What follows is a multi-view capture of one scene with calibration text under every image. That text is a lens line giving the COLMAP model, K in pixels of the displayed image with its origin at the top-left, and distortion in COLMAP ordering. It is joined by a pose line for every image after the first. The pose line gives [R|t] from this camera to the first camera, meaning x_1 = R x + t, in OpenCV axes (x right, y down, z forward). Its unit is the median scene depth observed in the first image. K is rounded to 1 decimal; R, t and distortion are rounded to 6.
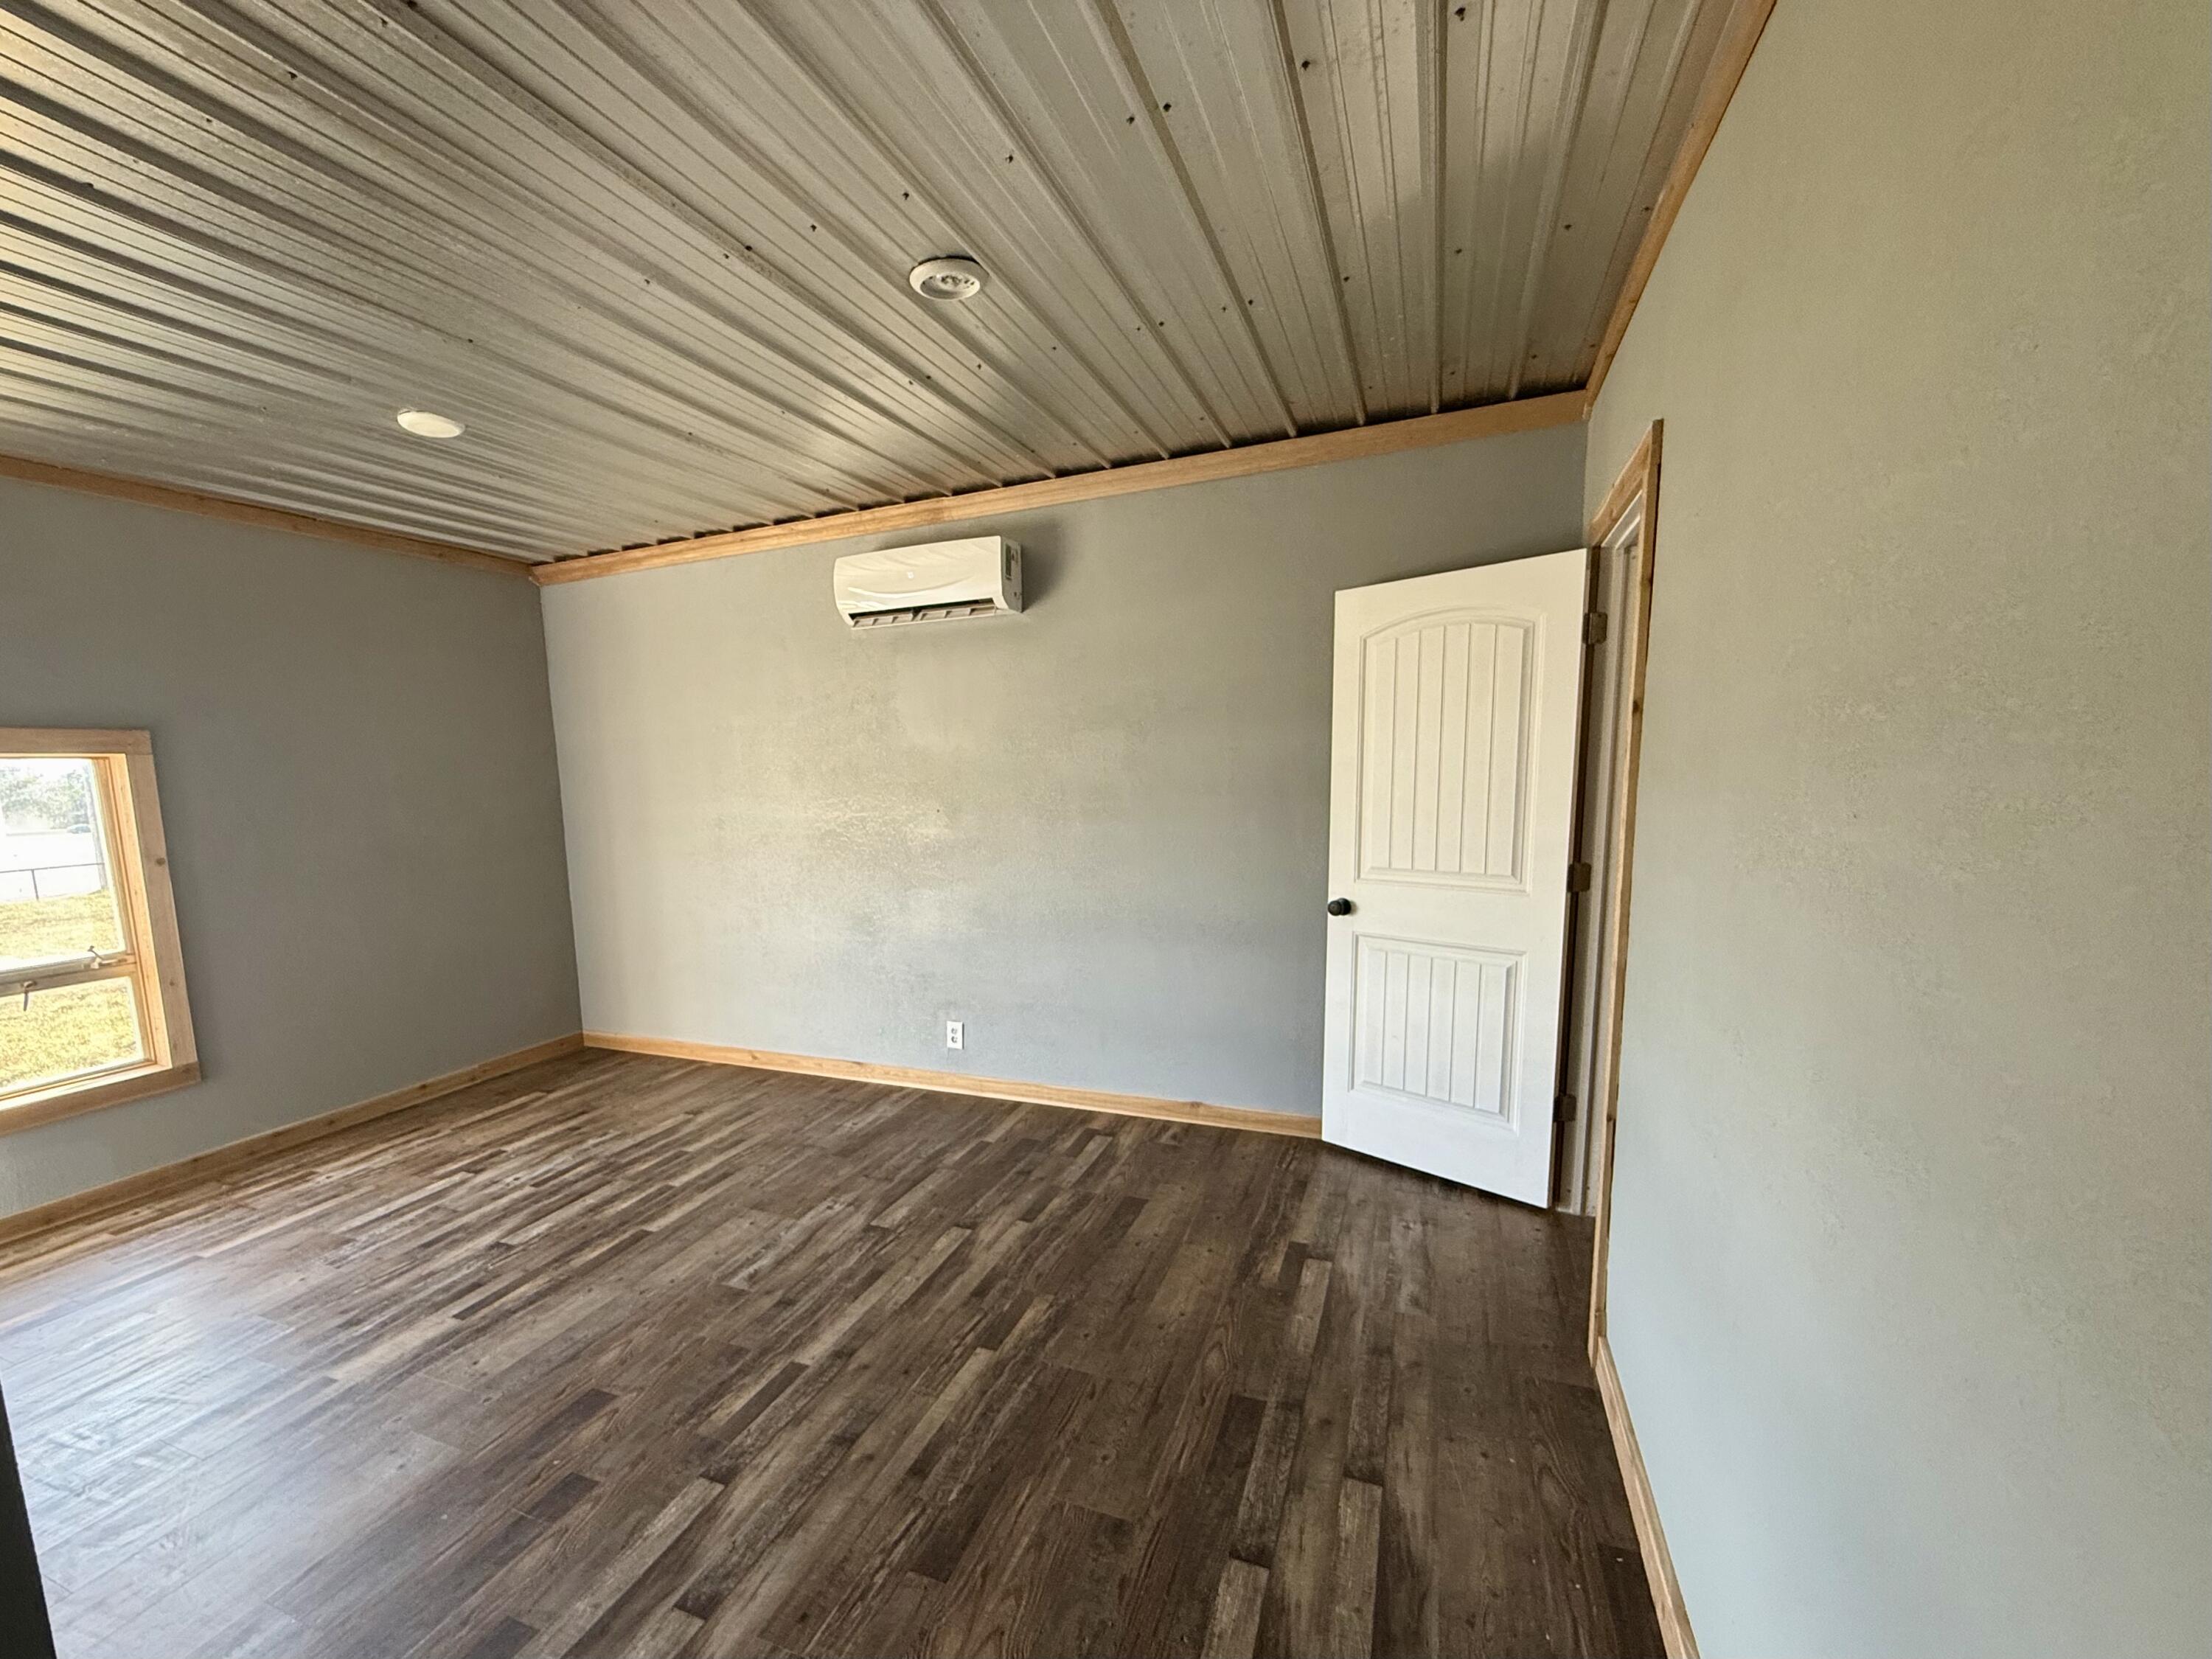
lens RADIAL K [[975.2, 0, 980.6], [0, 975.2, 911.5], [0, 0, 1]] dist [-0.000269, 0.000171]
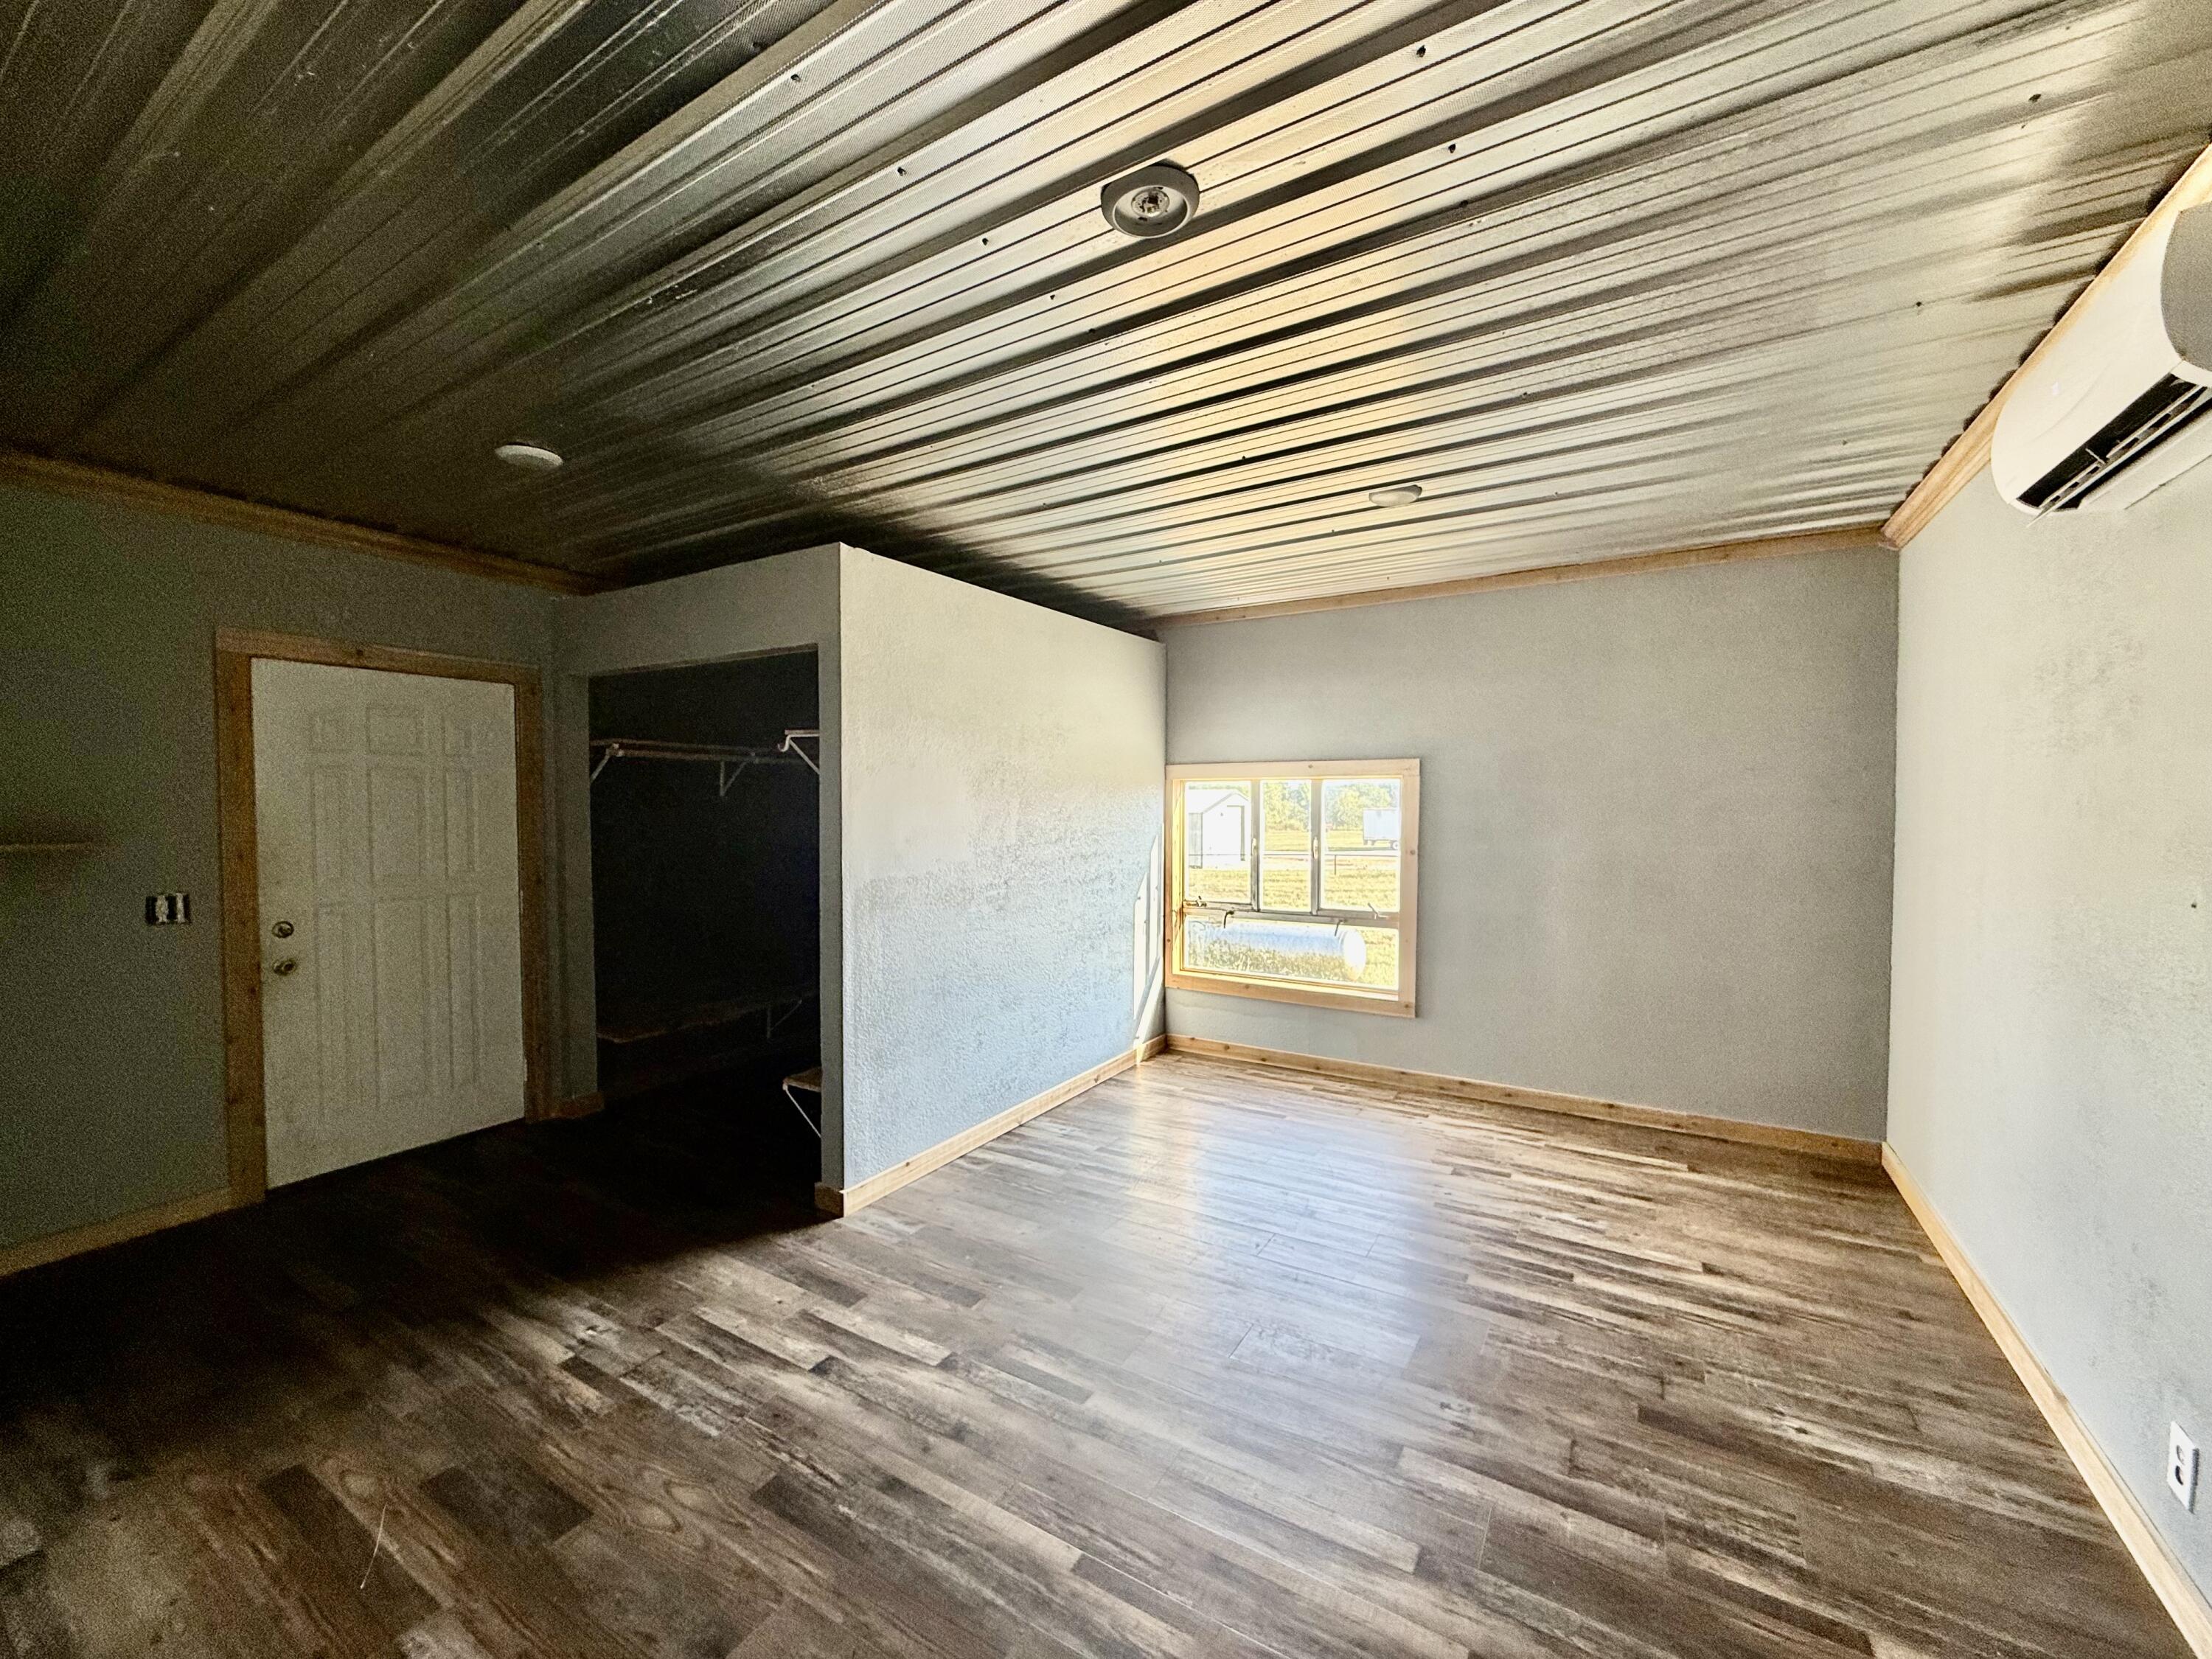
lens RADIAL K [[882.9, 0, 1098.7], [0, 882.9, 827.6], [0, 0, 1]] dist [-0.000497, 0.000389]
pose [[-0.117103, 0.058715, -0.991383, 0.453626], [-0.137366, 0.987698, 0.074723, -0.118901], [0.983574, 0.144933, -0.107597, 0.697816]]
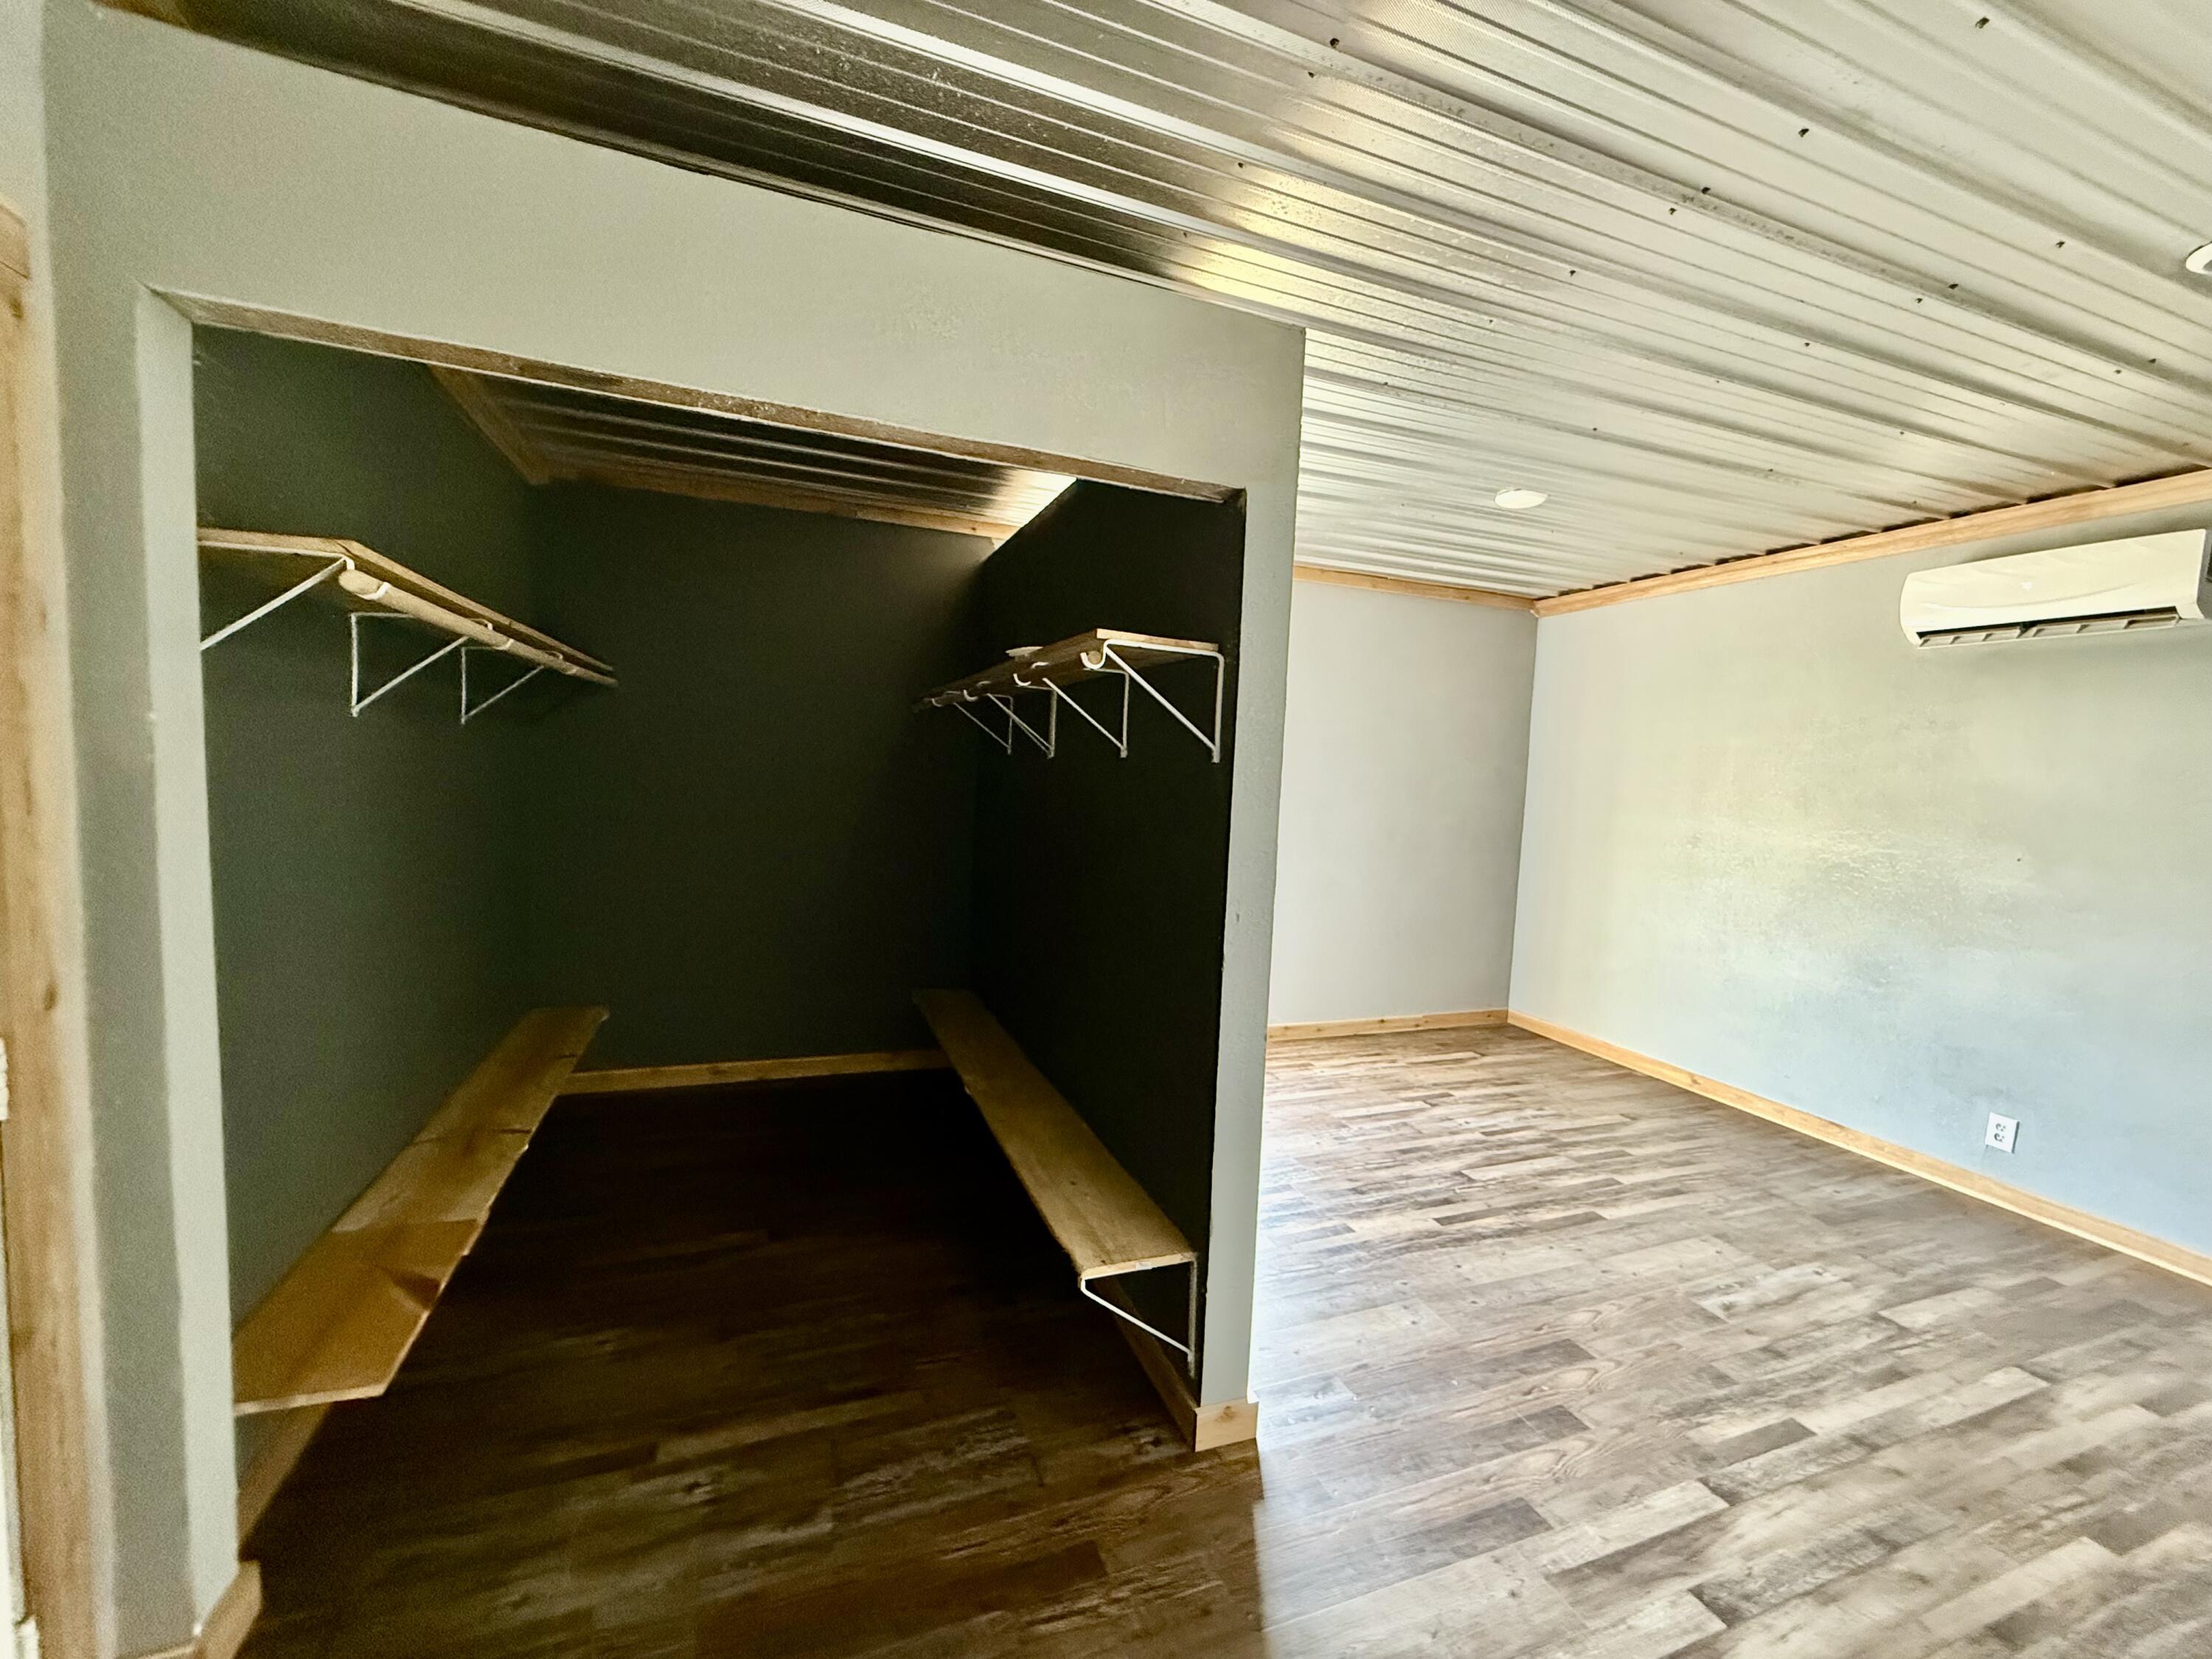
lens RADIAL K [[882.9, 0, 1098.7], [0, 882.9, 827.6], [0, 0, 1]] dist [-0.000497, 0.000389]
pose [[0.709854, 0.114670, -0.694952, -0.097539], [-0.168846, 0.985593, -0.009840, 0.012081], [0.683811, 0.124325, 0.718989, -0.102718]]
